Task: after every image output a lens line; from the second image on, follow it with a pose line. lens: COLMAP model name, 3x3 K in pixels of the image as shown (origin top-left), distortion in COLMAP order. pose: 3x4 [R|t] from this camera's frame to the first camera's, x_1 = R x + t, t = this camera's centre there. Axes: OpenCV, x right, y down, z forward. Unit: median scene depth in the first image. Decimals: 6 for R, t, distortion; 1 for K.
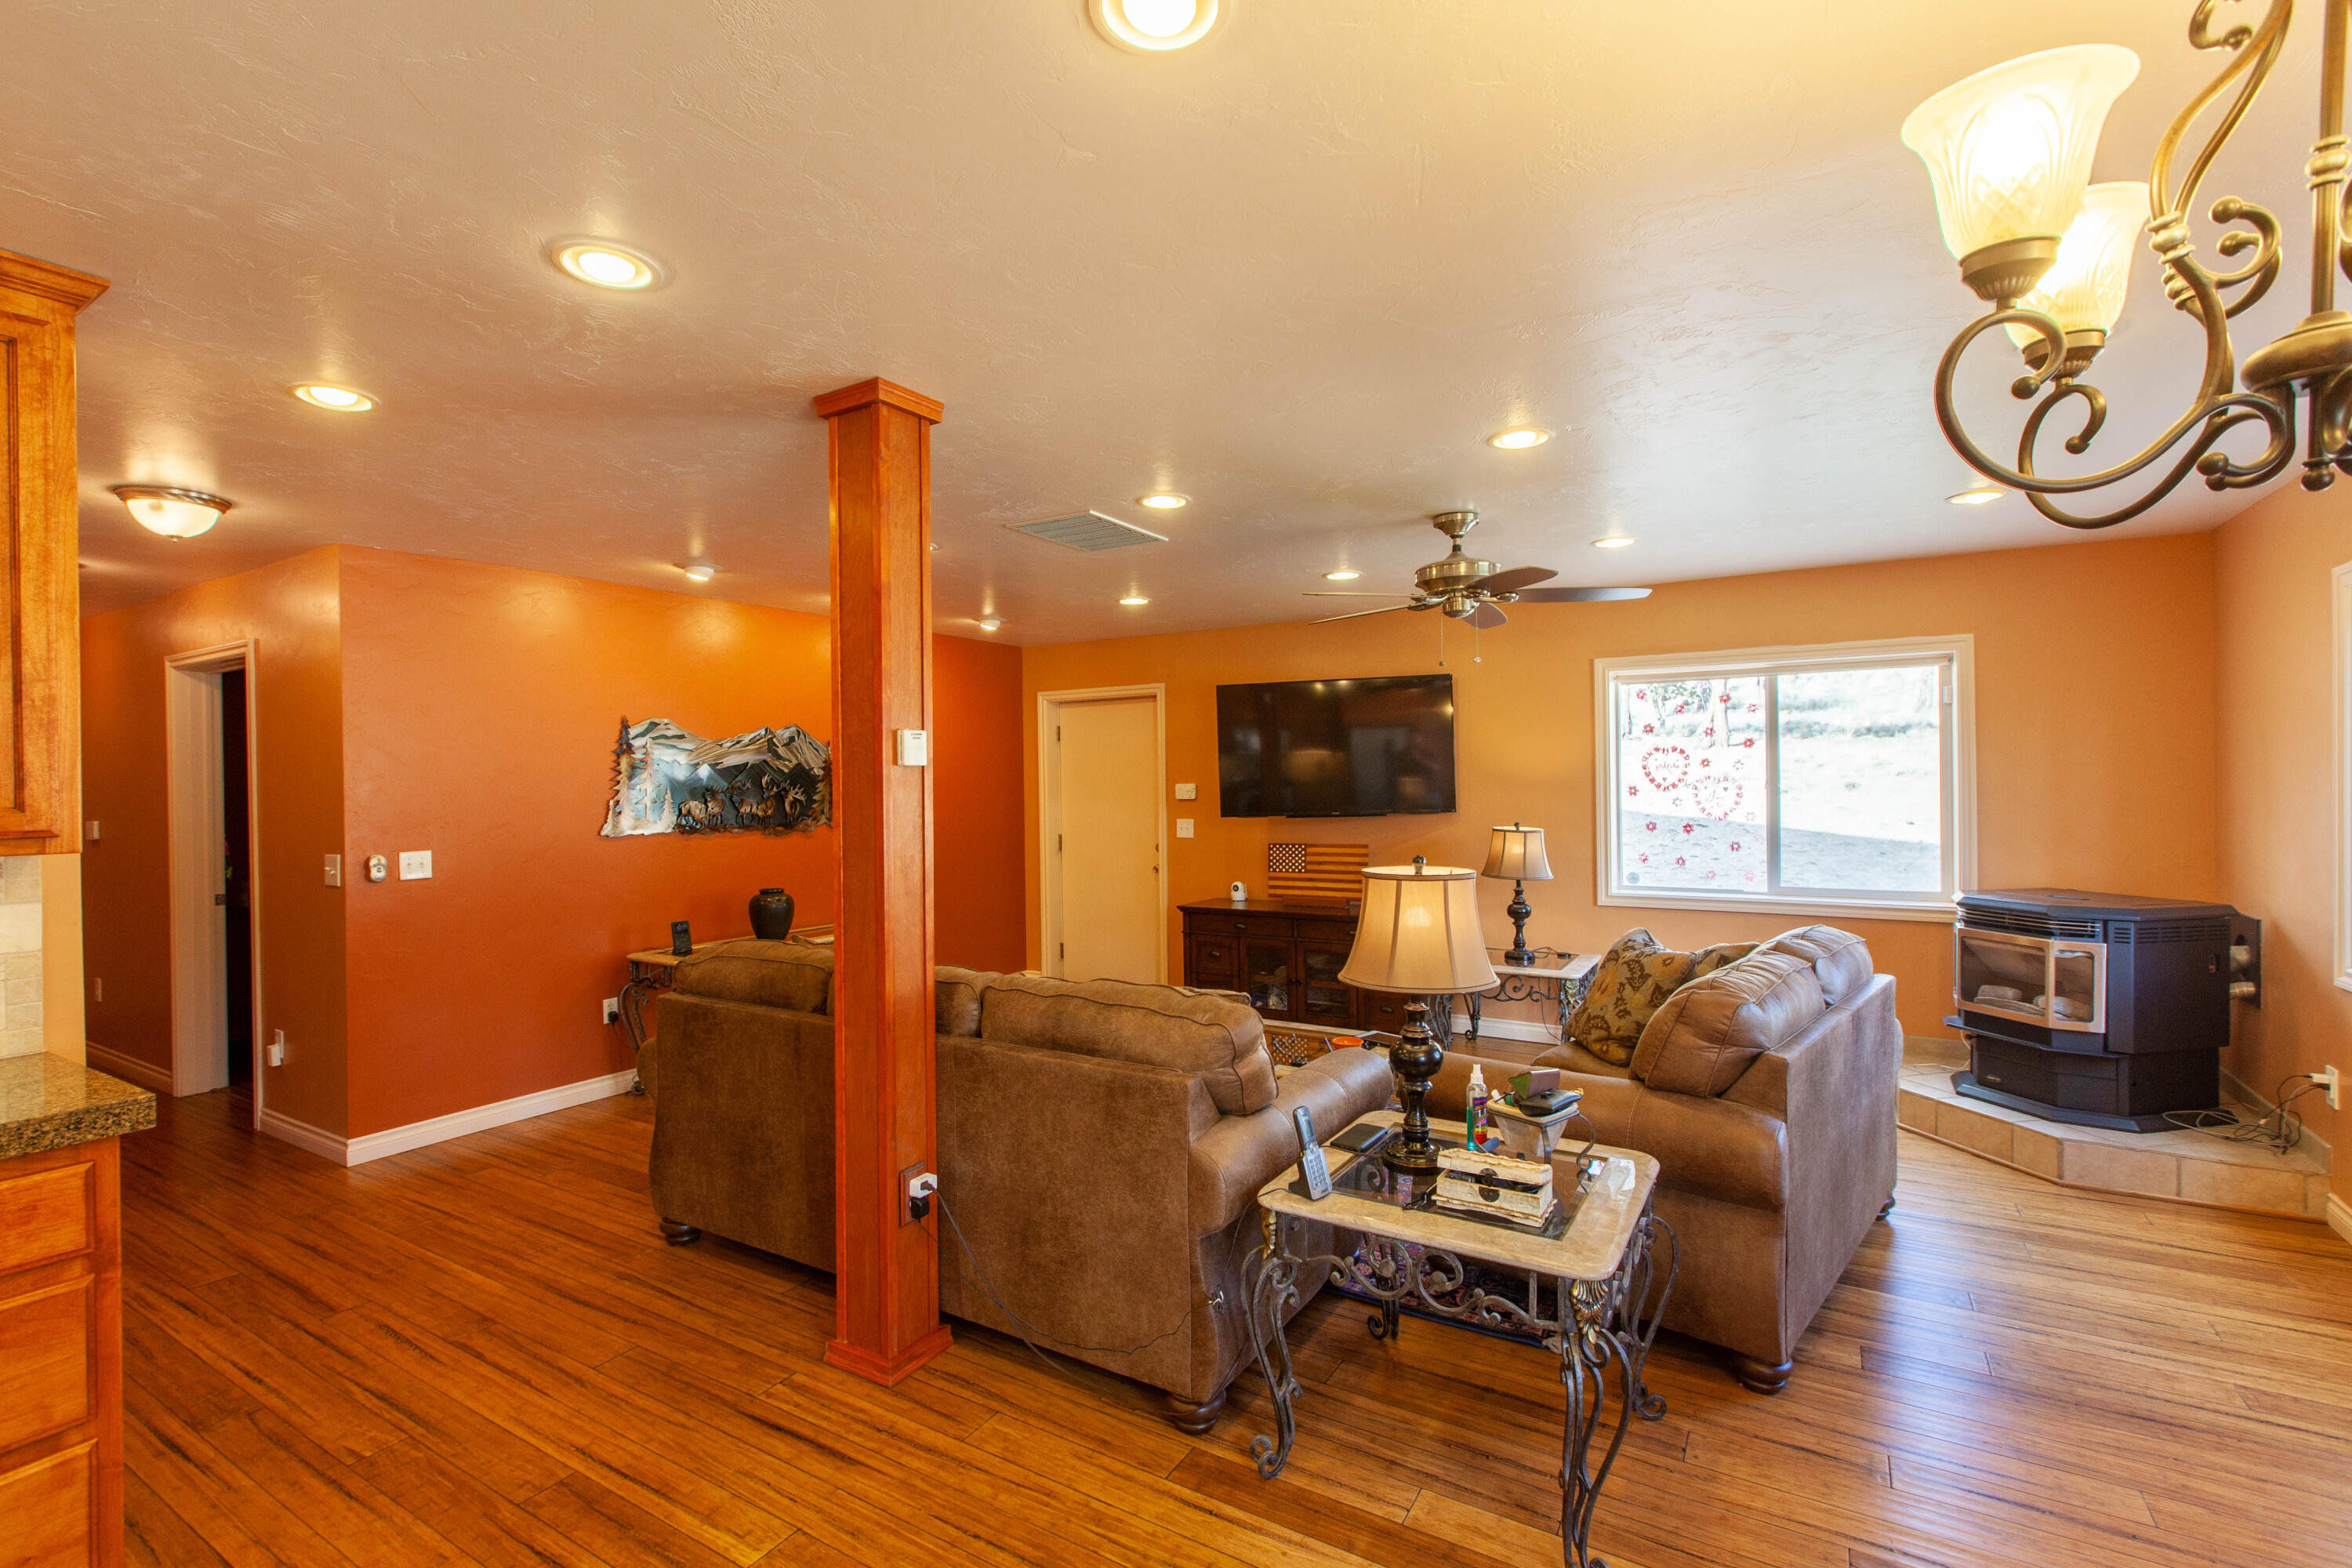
lens RADIAL K [[1056.4, 0, 1159.8], [0, 1056.4, 788.9], [0, 0, 1]] dist [-0.003675, -0.001937]
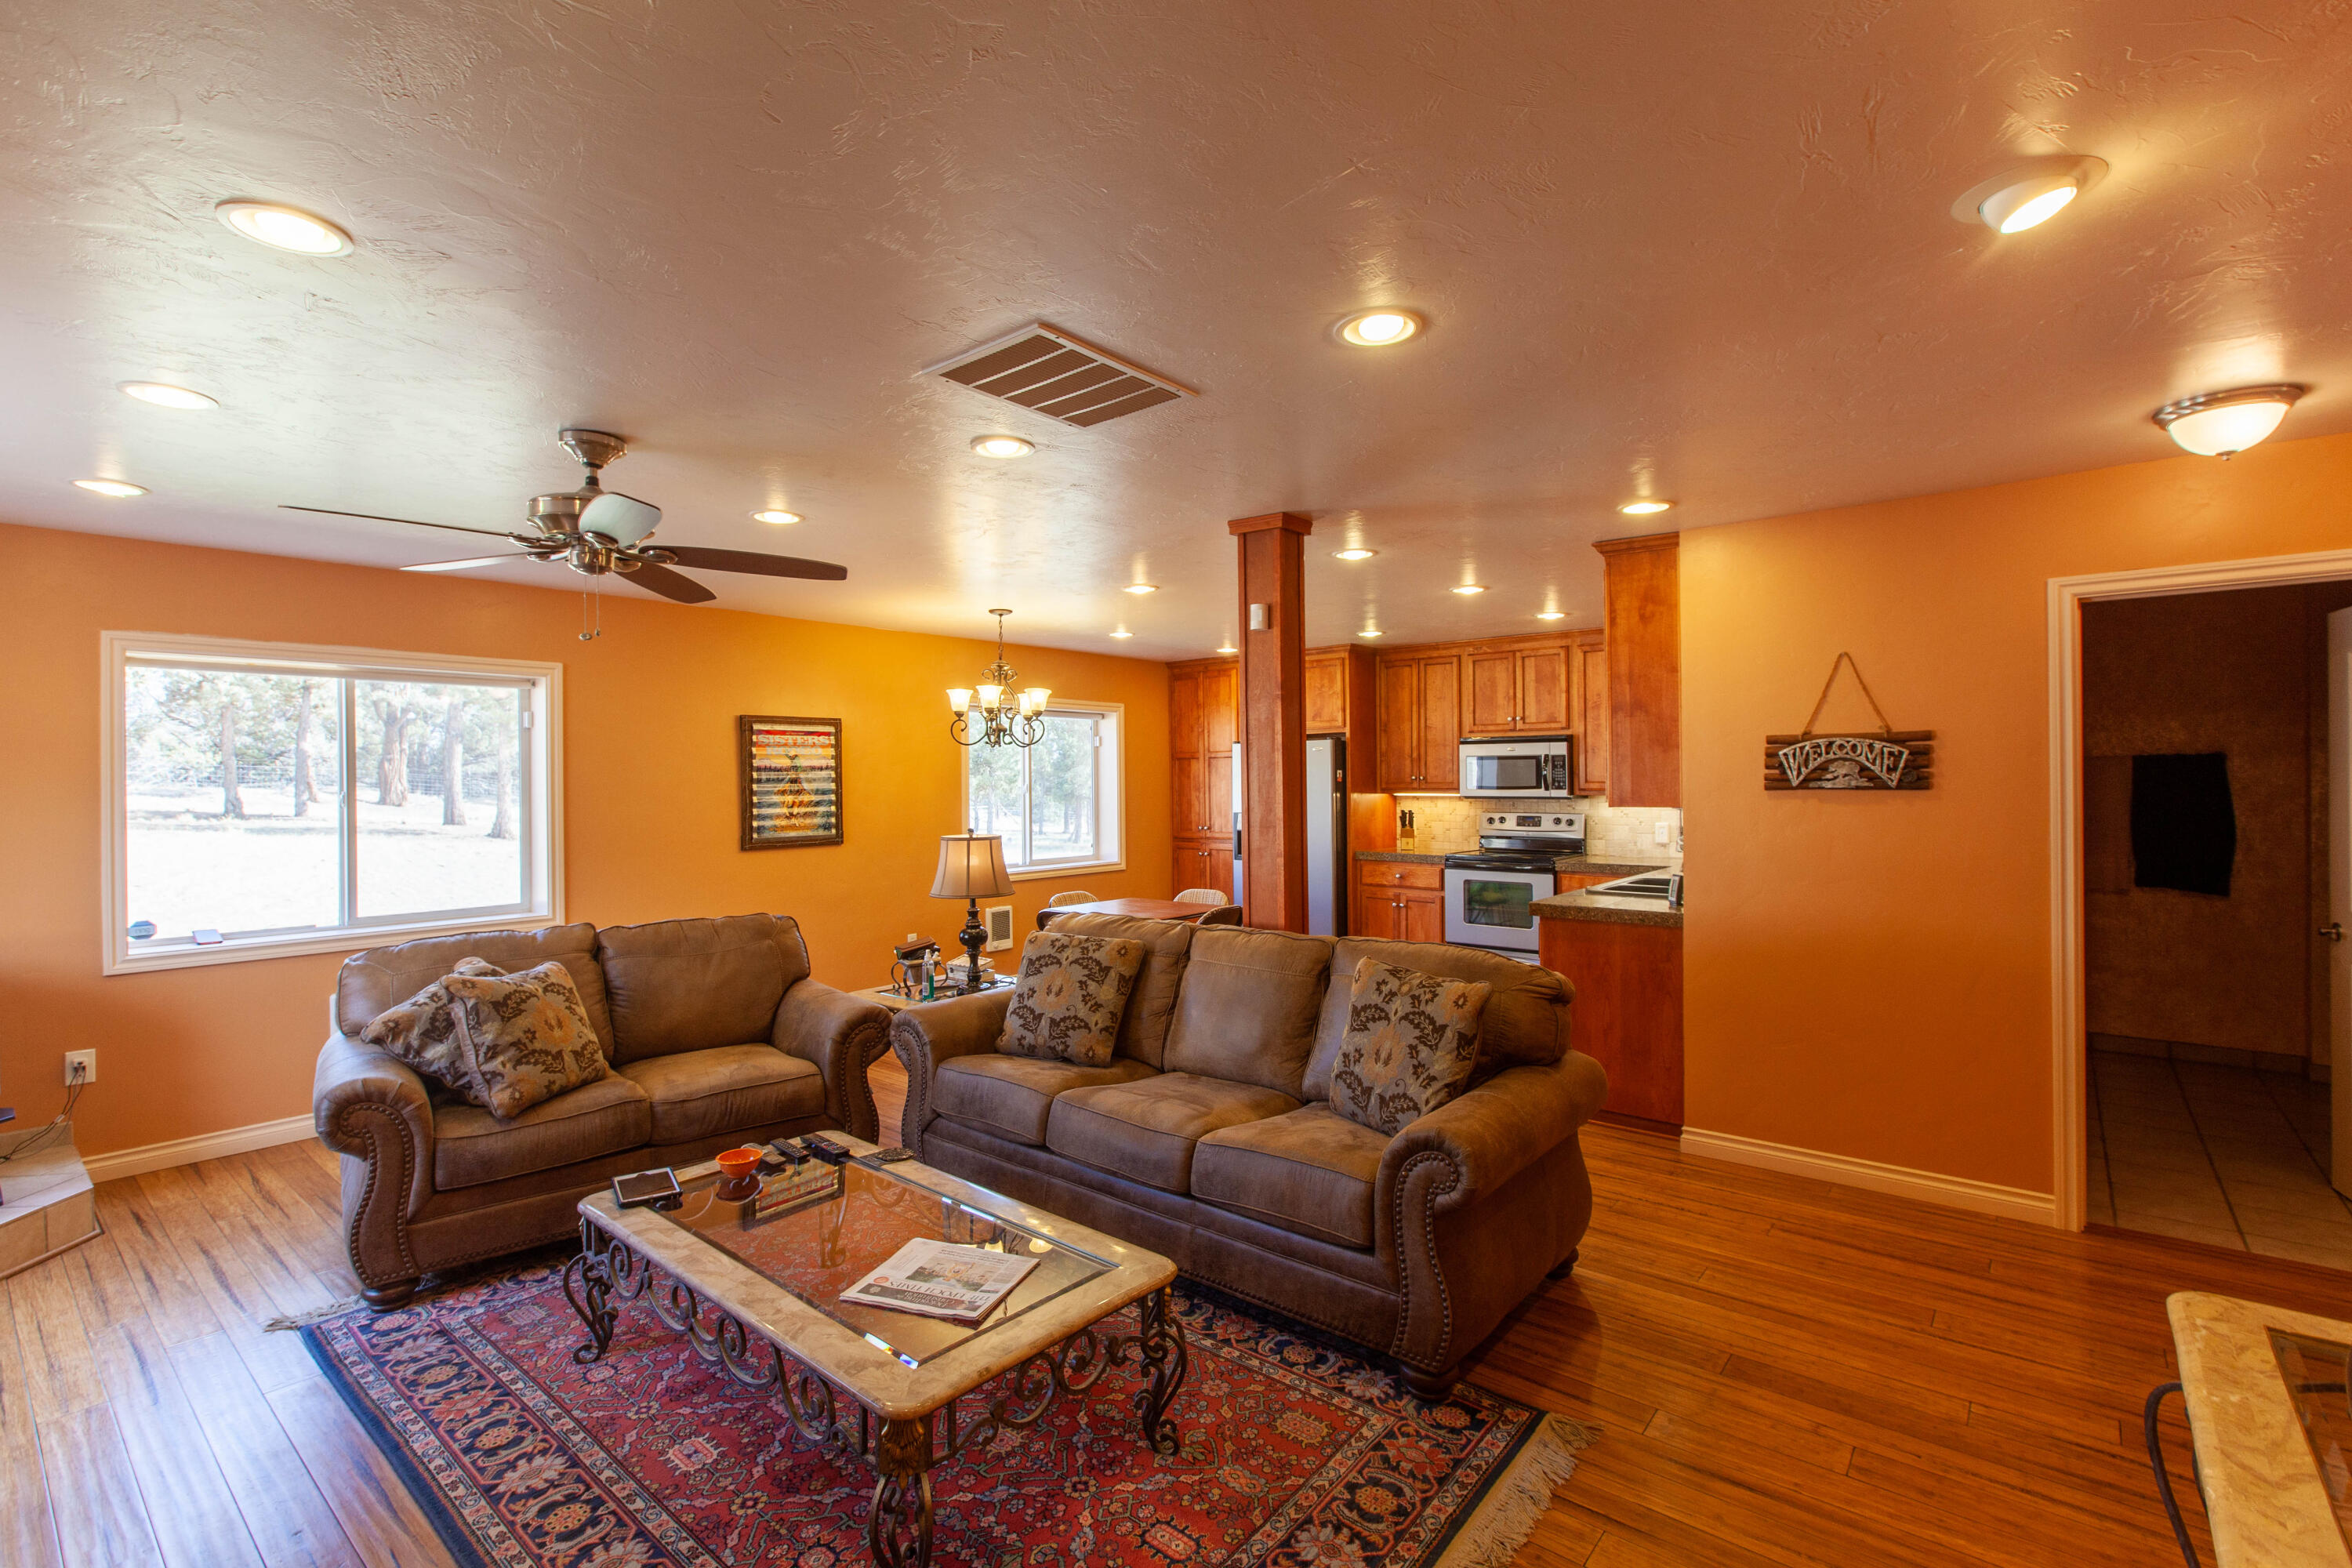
lens RADIAL K [[1056.4, 0, 1232.2], [0, 1056.4, 783.1], [0, 0, 1]] dist [-0.003675, -0.001937]
pose [[-0.991330, 0.010186, 0.131002, -0.162170], [0.011712, 0.999872, 0.010886, -0.005302], [-0.130874, 0.012325, -0.991322, 1.258241]]
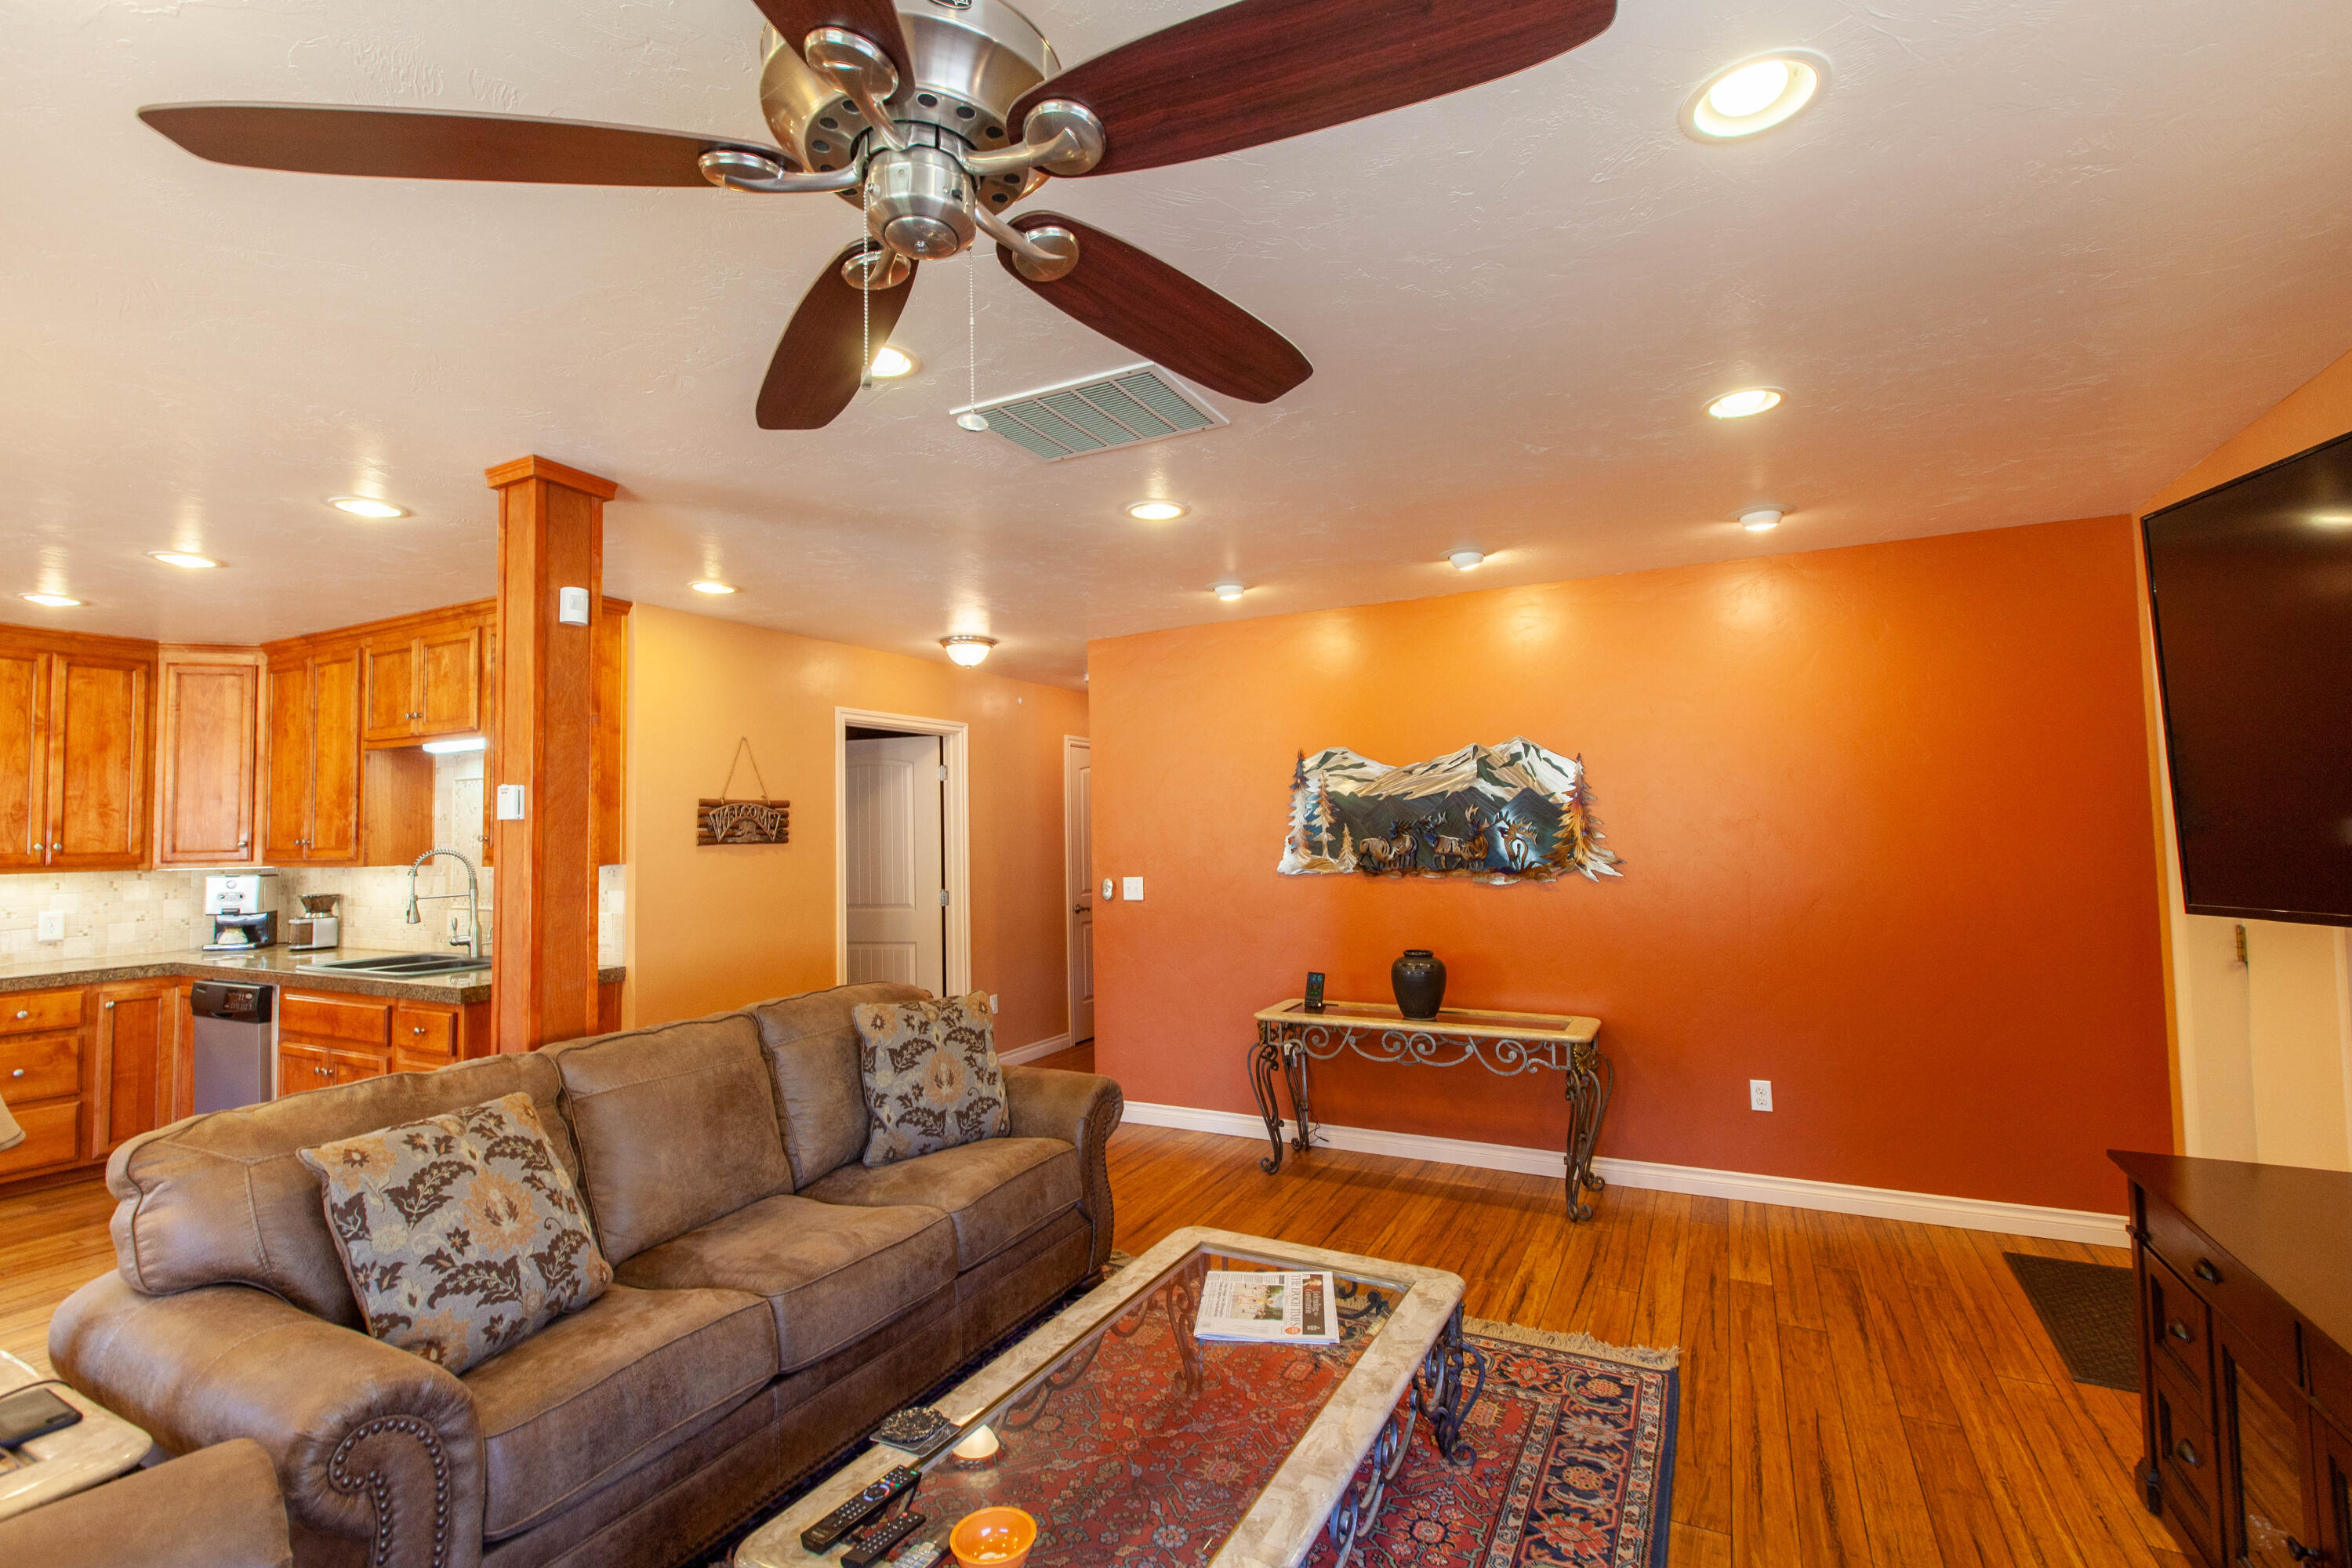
lens RADIAL K [[1056.4, 0, 1163.5], [0, 1056.4, 762.7], [0, 0, 1]] dist [-0.003675, -0.001937]
pose [[0.039732, -0.060000, -0.997407, 0.442691], [0.010637, 0.998164, -0.059622, -0.000284], [0.999154, -0.008241, 0.040298, 0.818069]]
